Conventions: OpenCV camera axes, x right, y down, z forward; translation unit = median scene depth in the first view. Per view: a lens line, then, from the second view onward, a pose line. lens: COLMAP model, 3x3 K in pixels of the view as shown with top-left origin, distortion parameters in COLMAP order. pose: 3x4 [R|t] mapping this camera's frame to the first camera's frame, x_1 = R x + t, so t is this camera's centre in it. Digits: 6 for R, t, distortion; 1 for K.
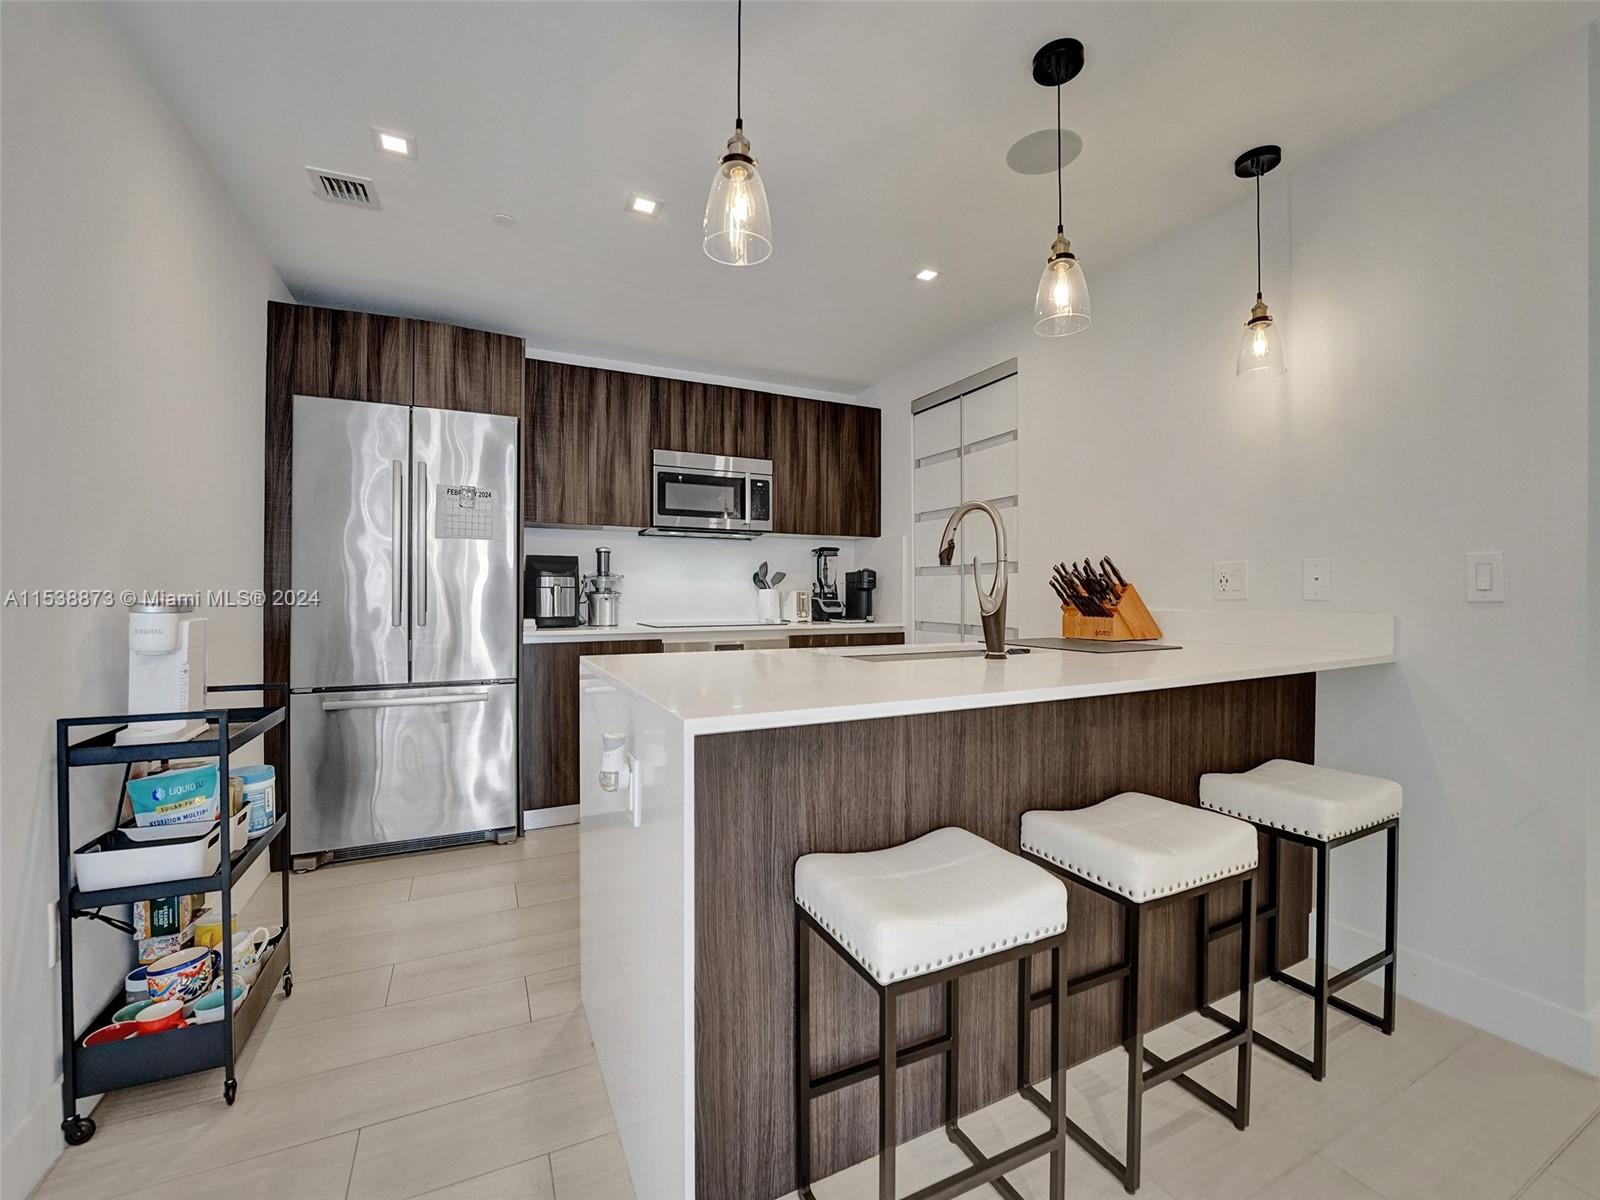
lens RADIAL K [[673.6, 0, 832.4], [0, 673.6, 599.7], [0, 0, 1]] dist [0.015320, -0.000060]
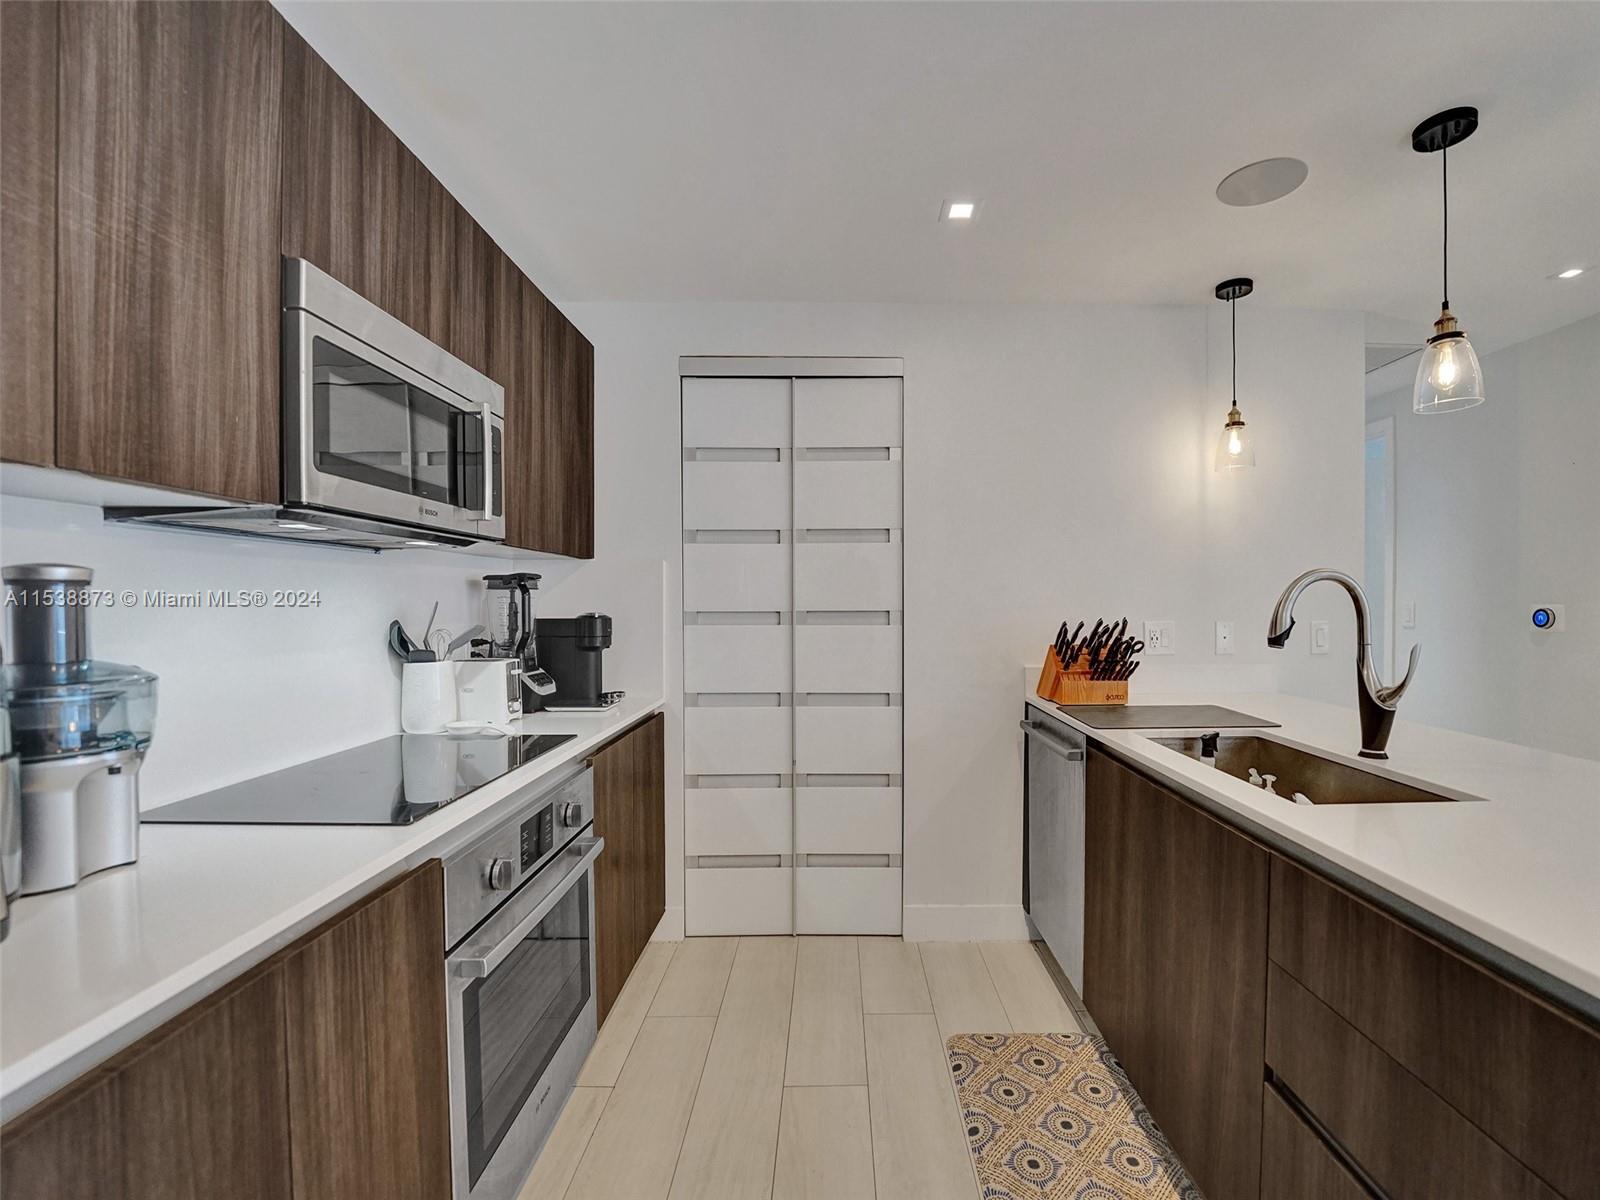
lens RADIAL K [[673.6, 0, 832.4], [0, 673.6, 599.7], [0, 0, 1]] dist [0.015320, -0.000060]
pose [[0.450080, -0.000523, 0.892988, -0.434644], [0.010827, 0.999930, -0.004871, -0.060521], [-0.892922, 0.011860, 0.450054, 0.636844]]
